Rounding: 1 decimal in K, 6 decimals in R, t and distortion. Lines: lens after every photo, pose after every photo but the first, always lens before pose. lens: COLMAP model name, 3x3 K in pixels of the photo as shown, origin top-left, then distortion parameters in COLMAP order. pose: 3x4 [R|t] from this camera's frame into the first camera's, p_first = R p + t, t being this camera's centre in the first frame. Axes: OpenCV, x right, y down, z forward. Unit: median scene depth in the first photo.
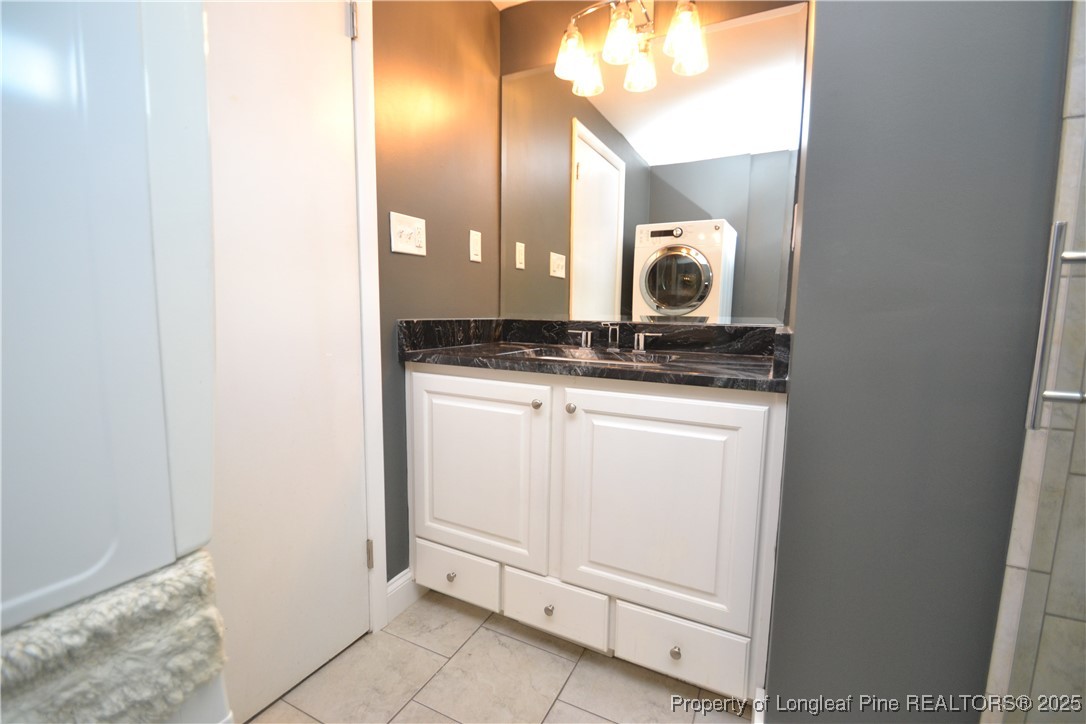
lens RADIAL K [[479.7, 0, 528.5], [0, 479.7, 367.9], [0, 0, 1]] dist [0.009131, -0.016315]
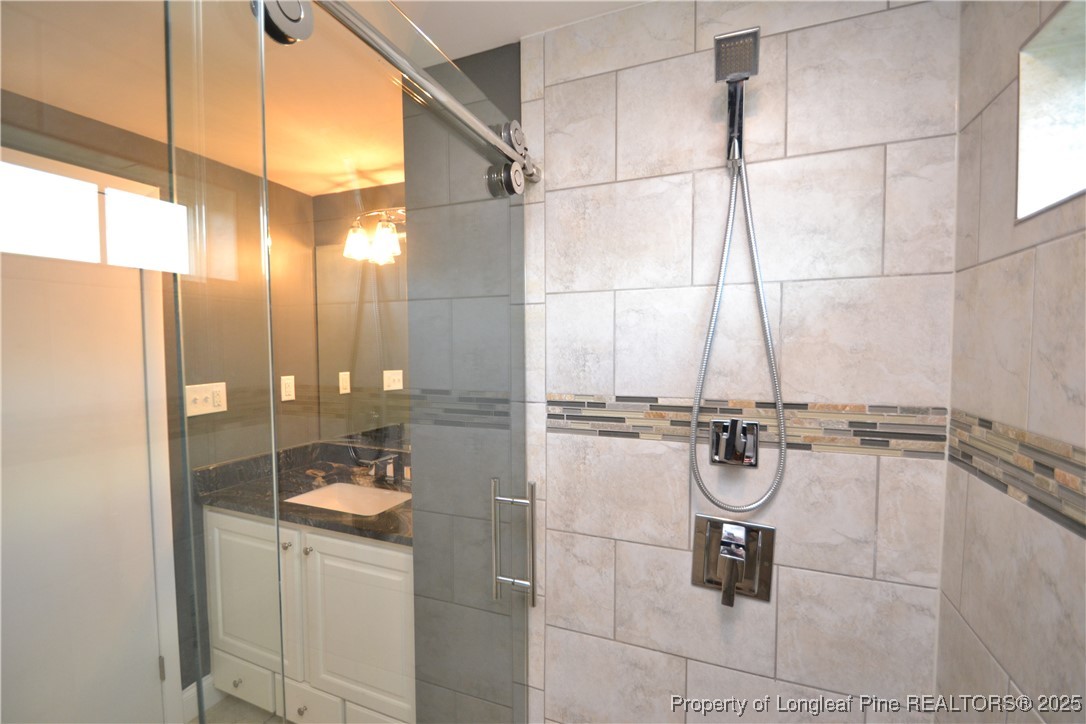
lens RADIAL K [[479.7, 0, 528.5], [0, 479.7, 367.9], [0, 0, 1]] dist [0.009131, -0.016315]
pose [[0.996177, -0.015949, 0.085893, 0.472531], [0.022393, 0.996963, -0.074584, -0.243158], [-0.084443, 0.076223, 0.993509, -0.306666]]
